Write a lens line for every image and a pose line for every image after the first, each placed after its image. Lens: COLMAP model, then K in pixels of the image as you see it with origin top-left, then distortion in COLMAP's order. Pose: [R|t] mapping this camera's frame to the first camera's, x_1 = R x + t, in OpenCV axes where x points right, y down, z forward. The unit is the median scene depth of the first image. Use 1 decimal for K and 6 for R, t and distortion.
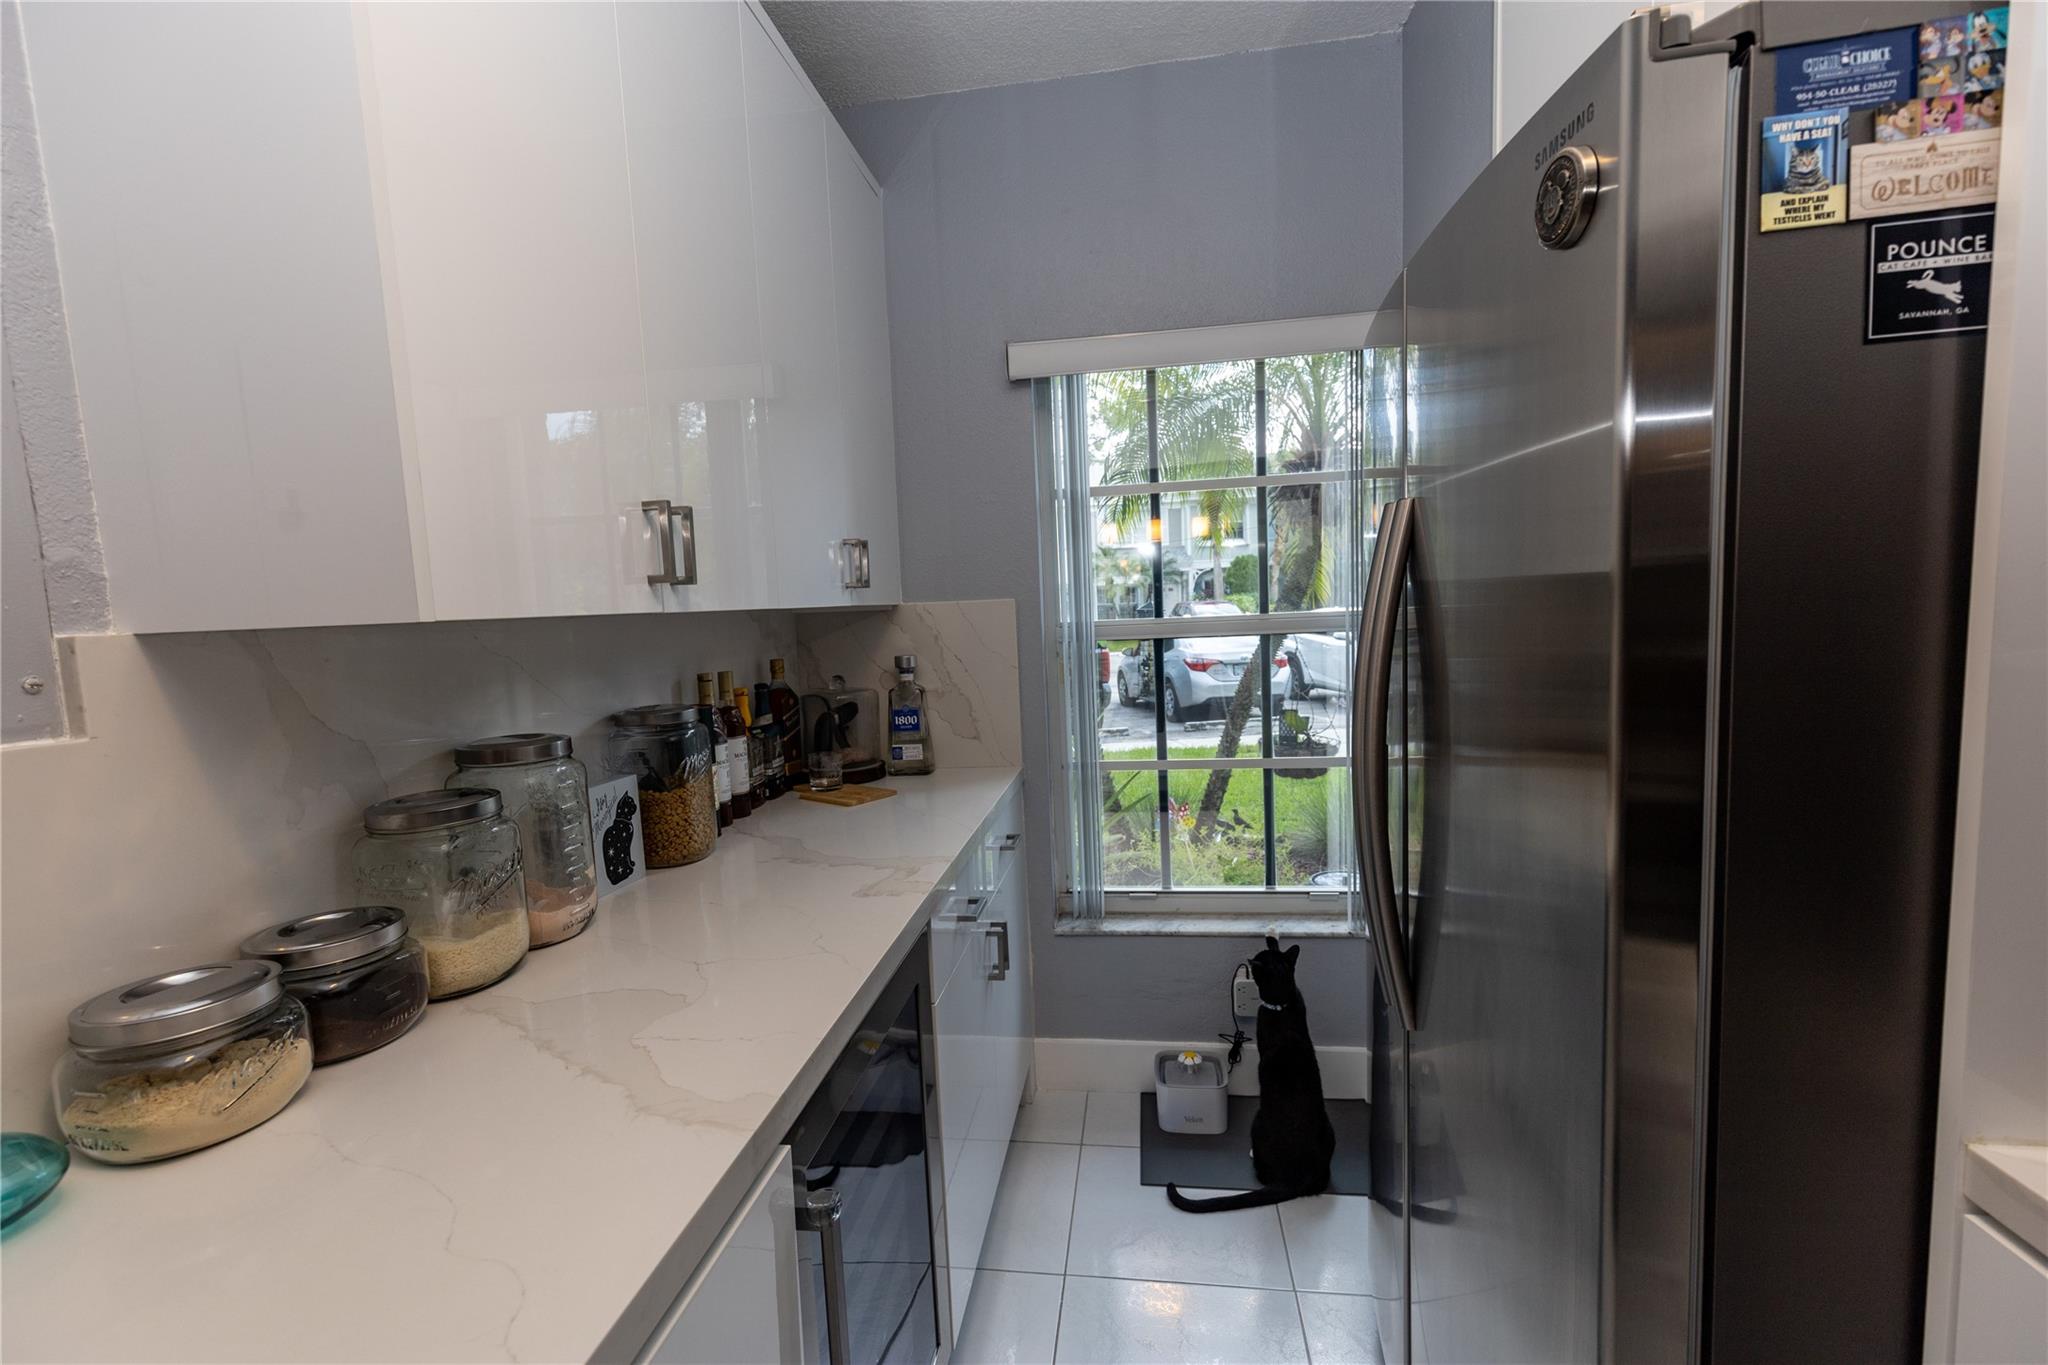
lens RADIAL K [[907.4, 0, 1018.6], [0, 907.4, 691.5], [0, 0, 1]] dist [0.006435, -0.000726]
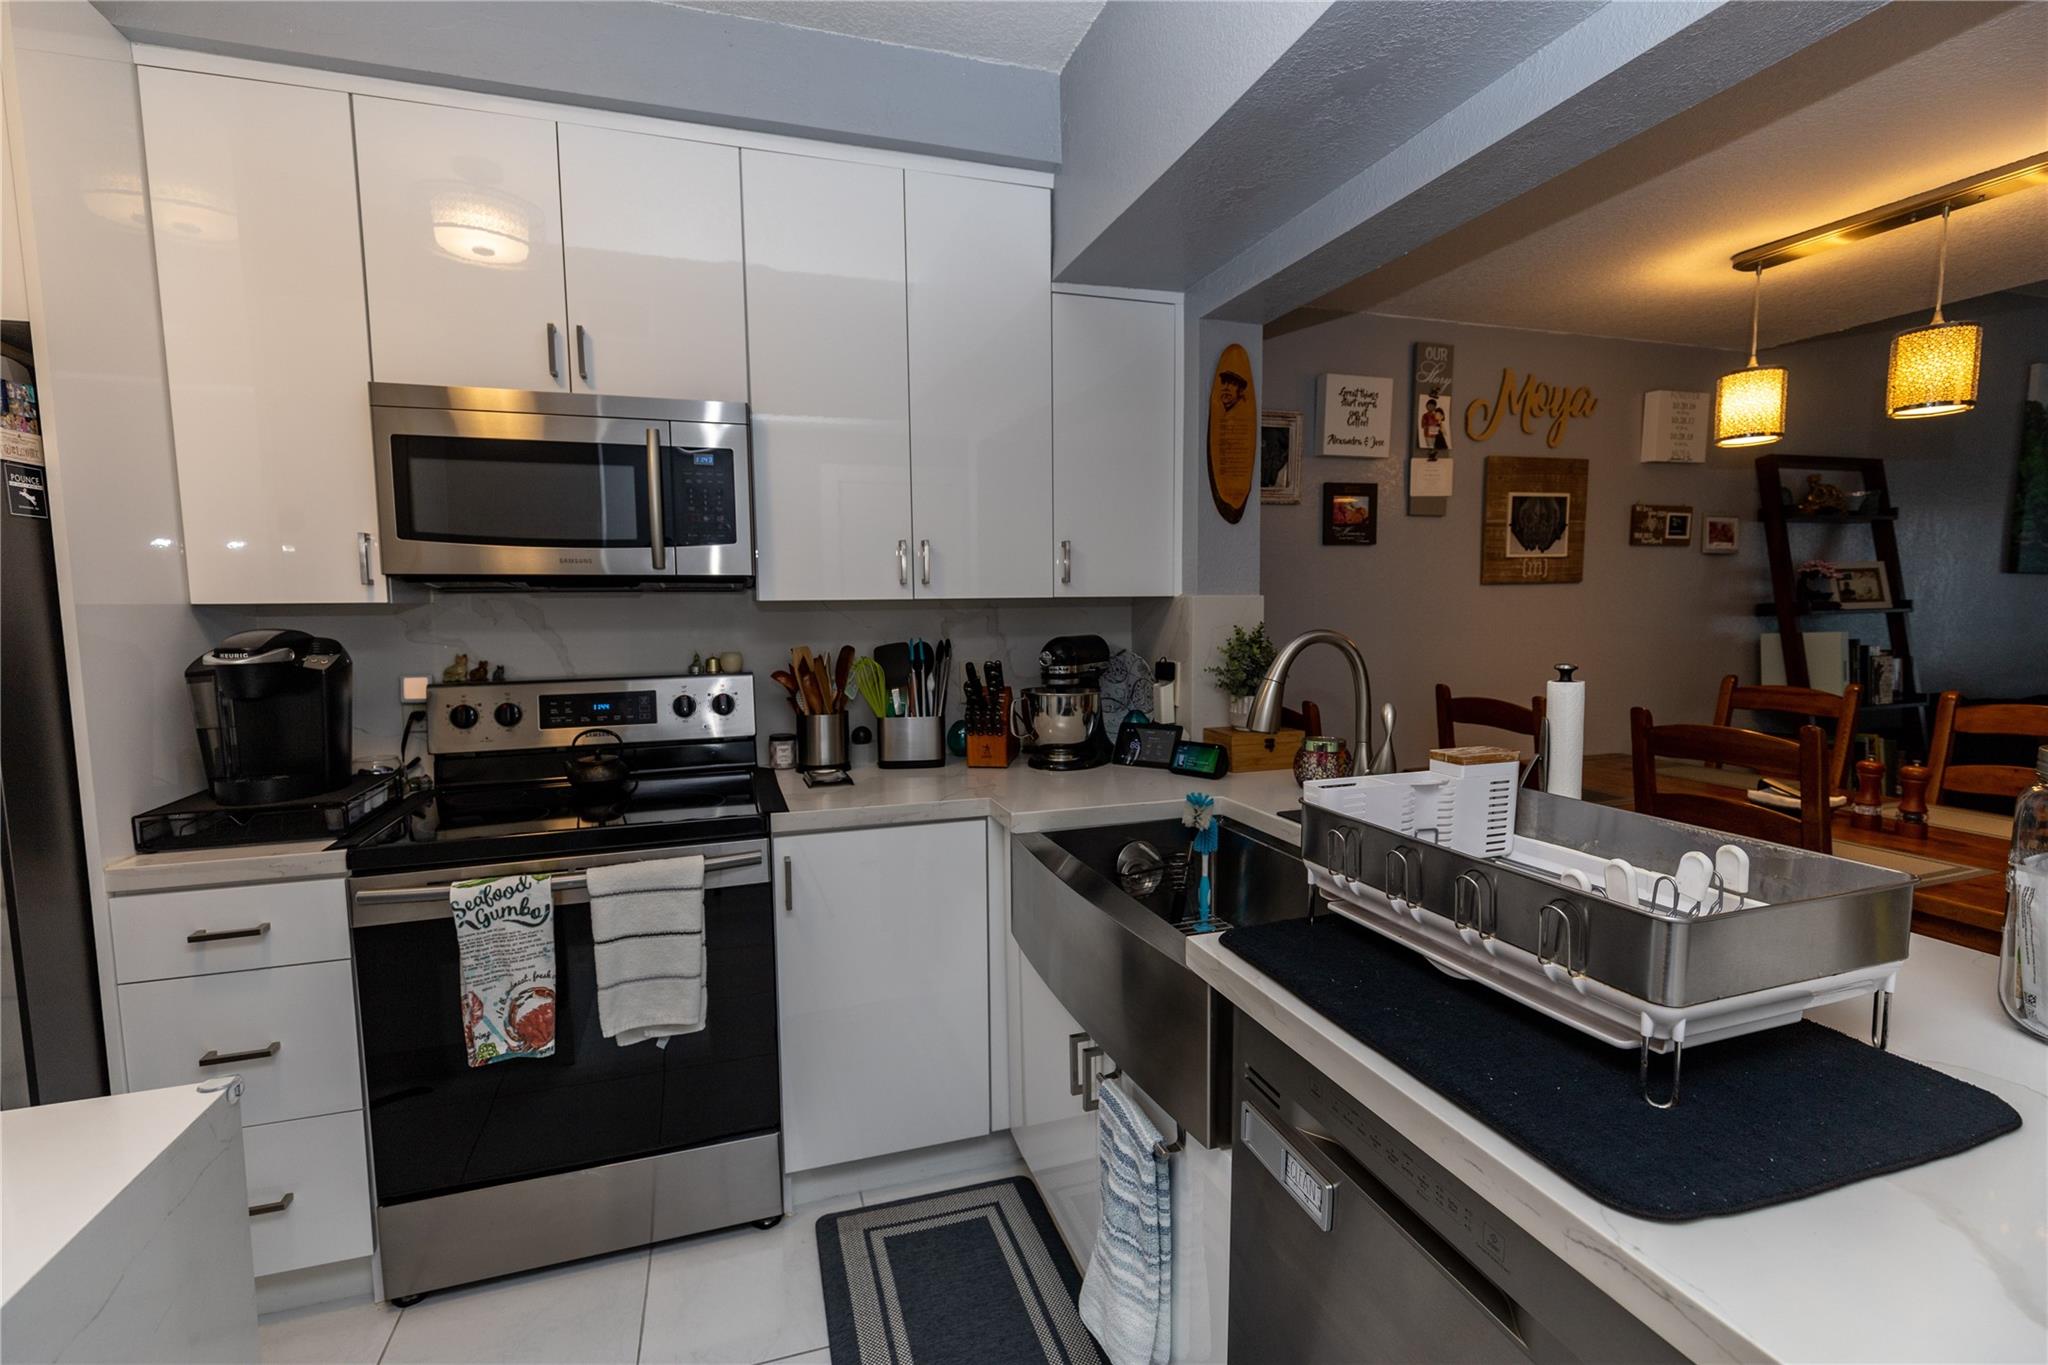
lens RADIAL K [[907.4, 0, 1019.5], [0, 907.4, 685.7], [0, 0, 1]] dist [0.006435, -0.000726]
pose [[-0.440421, -0.029185, 0.897317, -2.127965], [0.125175, 0.987713, 0.093564, 0.116458], [-0.889022, 0.153529, -0.431356, -0.135373]]
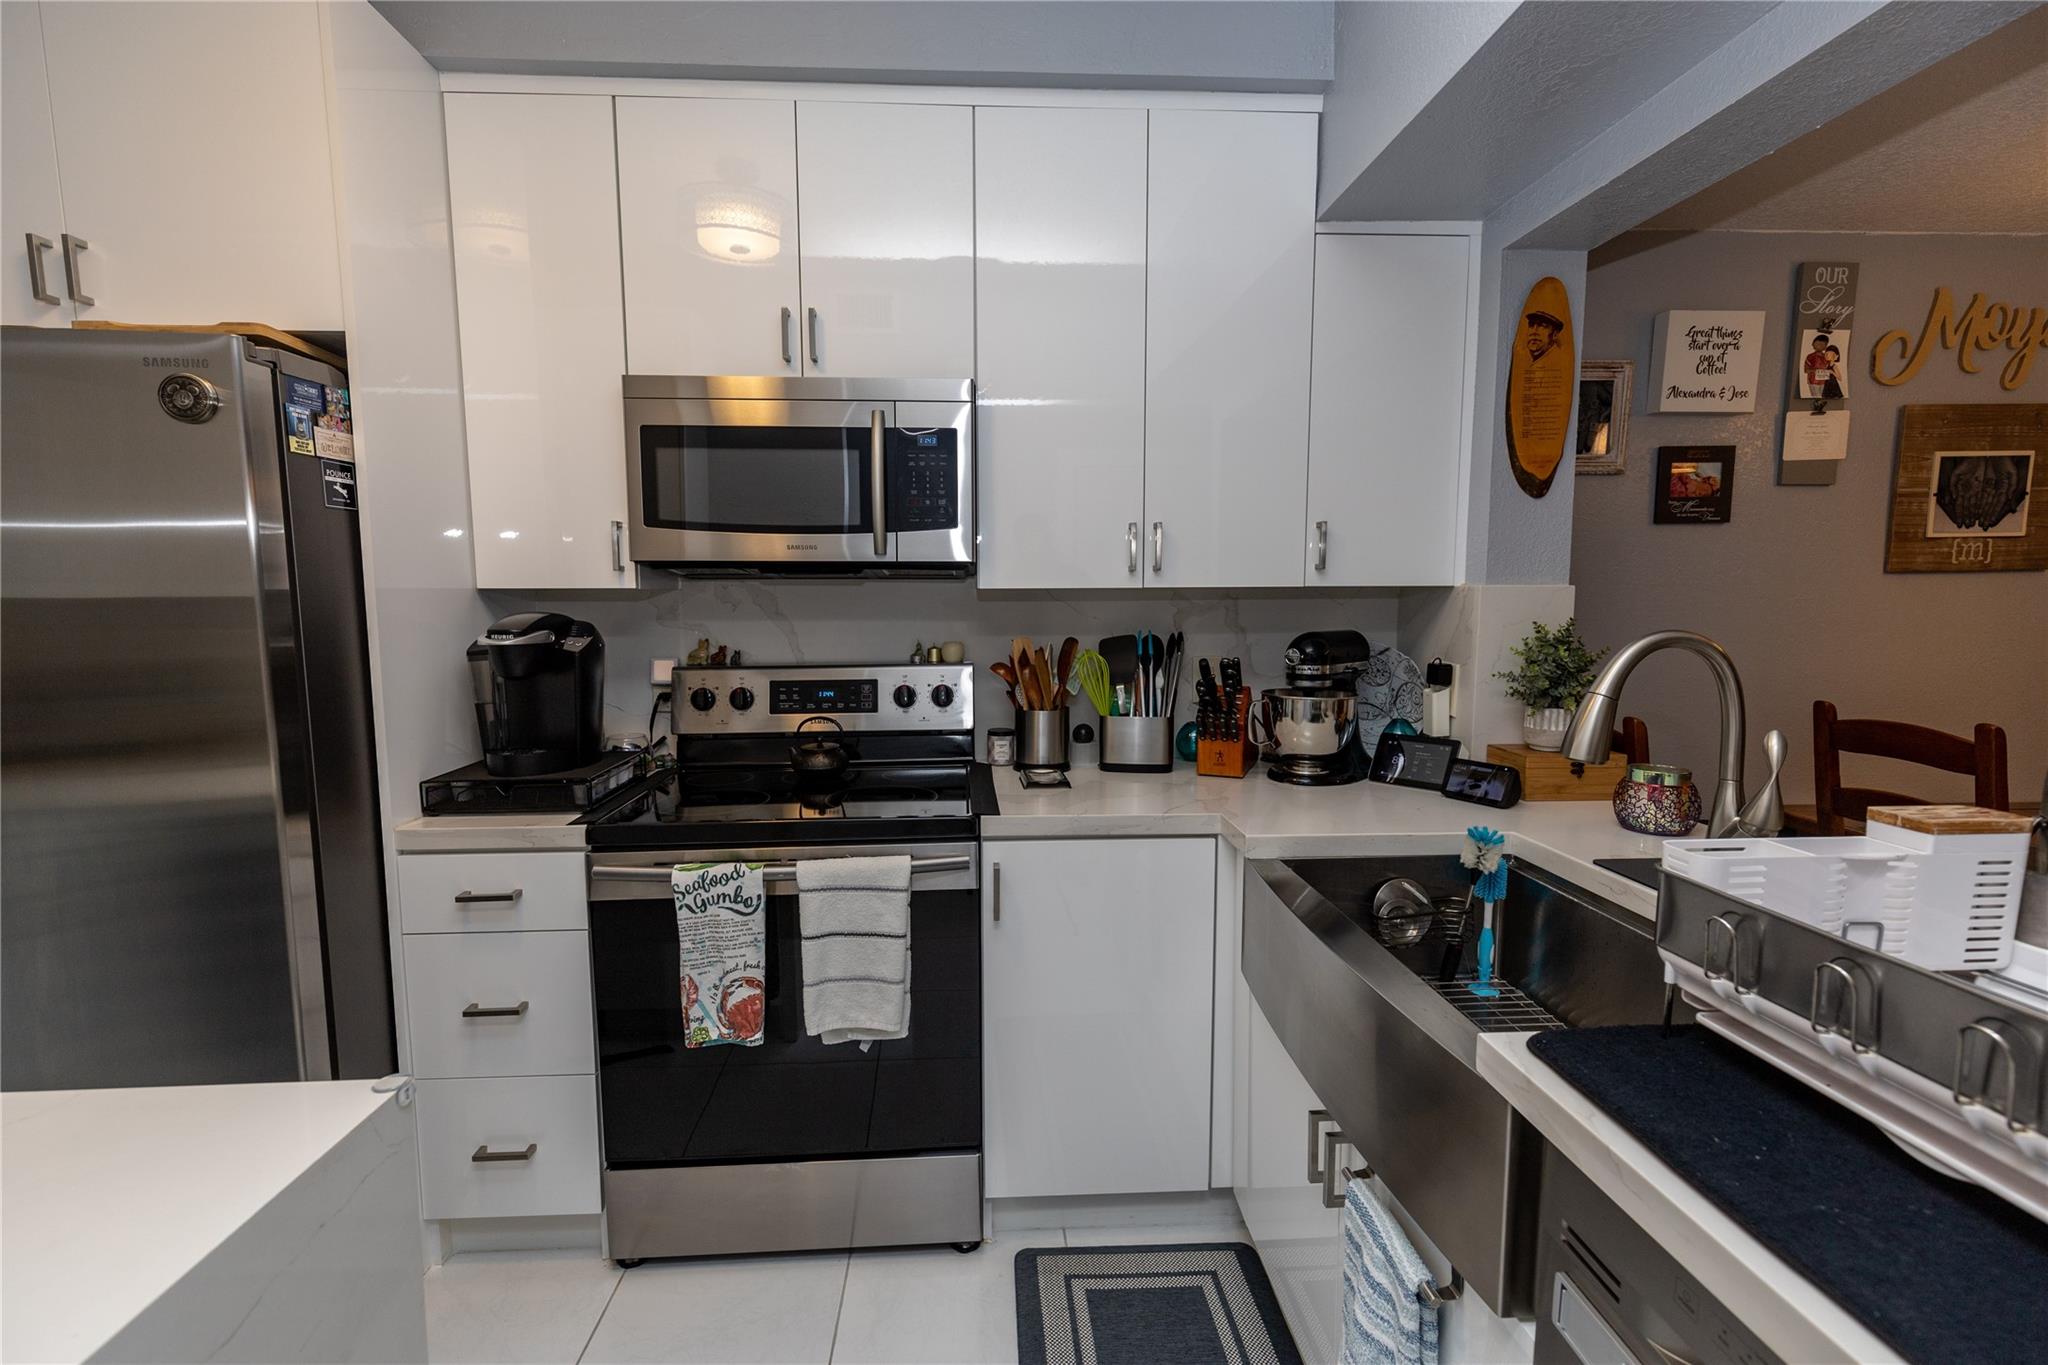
lens RADIAL K [[907.4, 0, 1016.0], [0, 907.4, 687.1], [0, 0, 1]] dist [0.006435, -0.000726]
pose [[-0.192044, -0.051565, 0.980031, -1.831951], [0.114968, 0.990560, 0.074648, 0.119517], [-0.974629, 0.127008, -0.184303, -0.276441]]
